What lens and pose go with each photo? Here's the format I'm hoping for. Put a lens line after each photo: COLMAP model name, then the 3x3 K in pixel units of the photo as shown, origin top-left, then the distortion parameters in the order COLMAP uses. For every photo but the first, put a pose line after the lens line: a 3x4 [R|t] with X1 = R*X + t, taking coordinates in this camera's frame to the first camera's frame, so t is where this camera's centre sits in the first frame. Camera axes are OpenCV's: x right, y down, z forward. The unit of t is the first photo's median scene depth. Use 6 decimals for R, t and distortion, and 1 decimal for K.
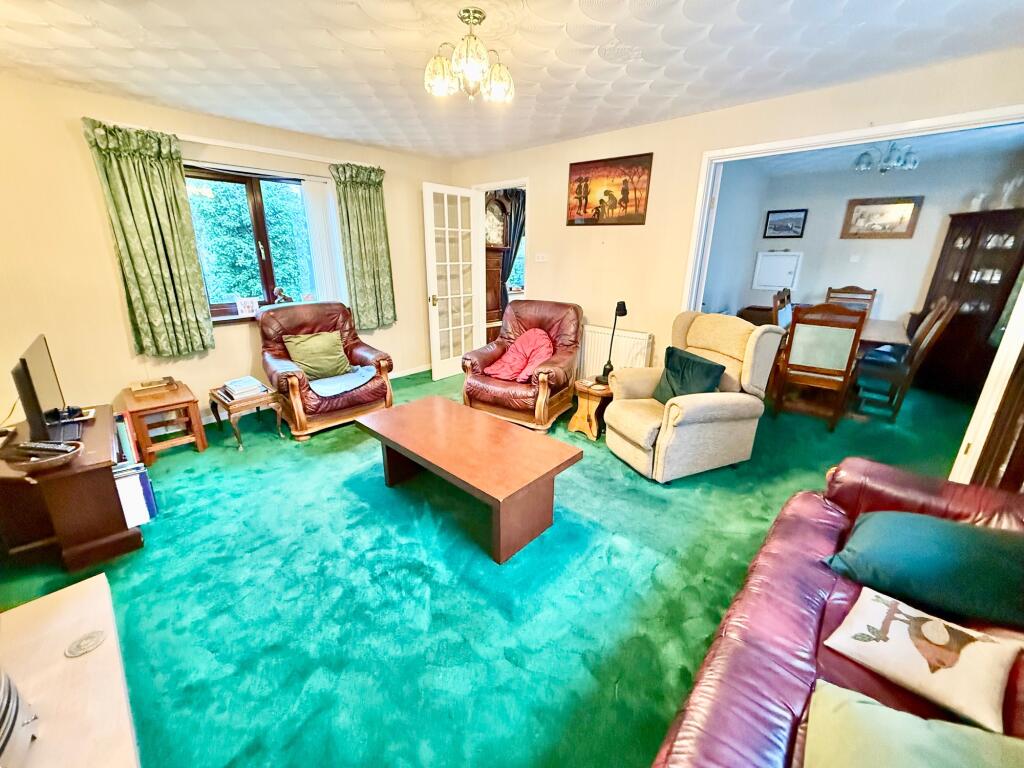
lens RADIAL K [[405.8, 0, 508.6], [0, 405.8, 383.2], [0, 0, 1]] dist [-0.002144, -0.000392]
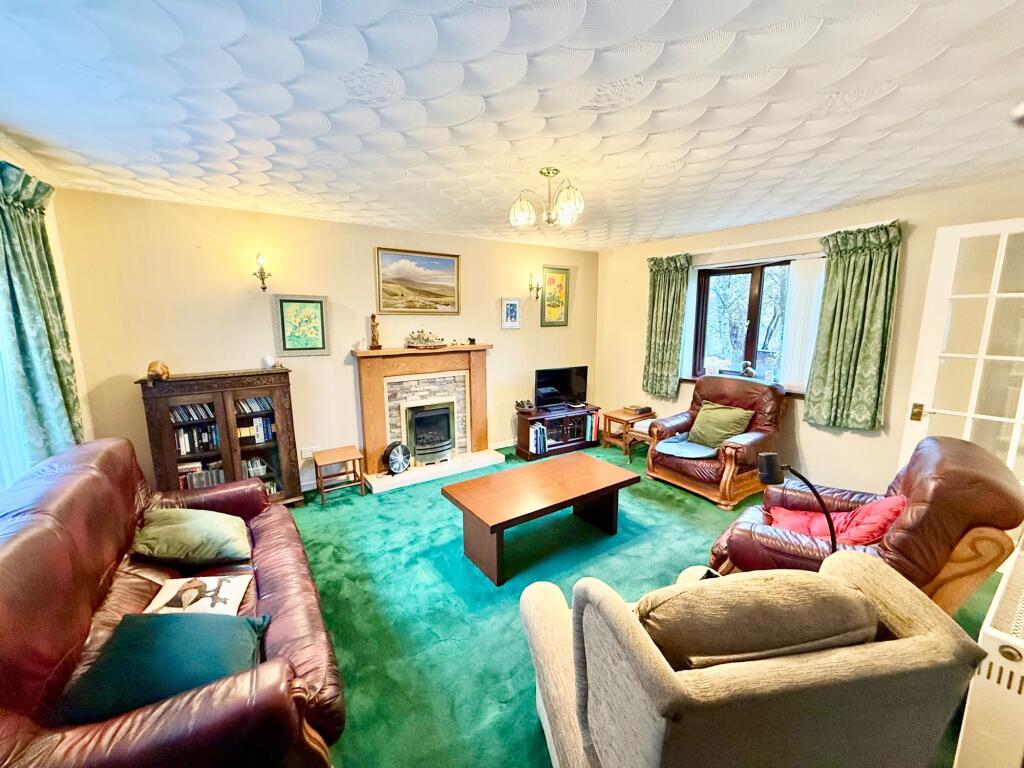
lens RADIAL K [[405.8, 0, 508.6], [0, 405.8, 383.2], [0, 0, 1]] dist [-0.002144, -0.000392]
pose [[-0.222026, 0.151931, -0.963131, 0.721610], [-0.293143, 0.931685, 0.214547, -0.267826], [0.929931, 0.329970, -0.162321, 0.708914]]
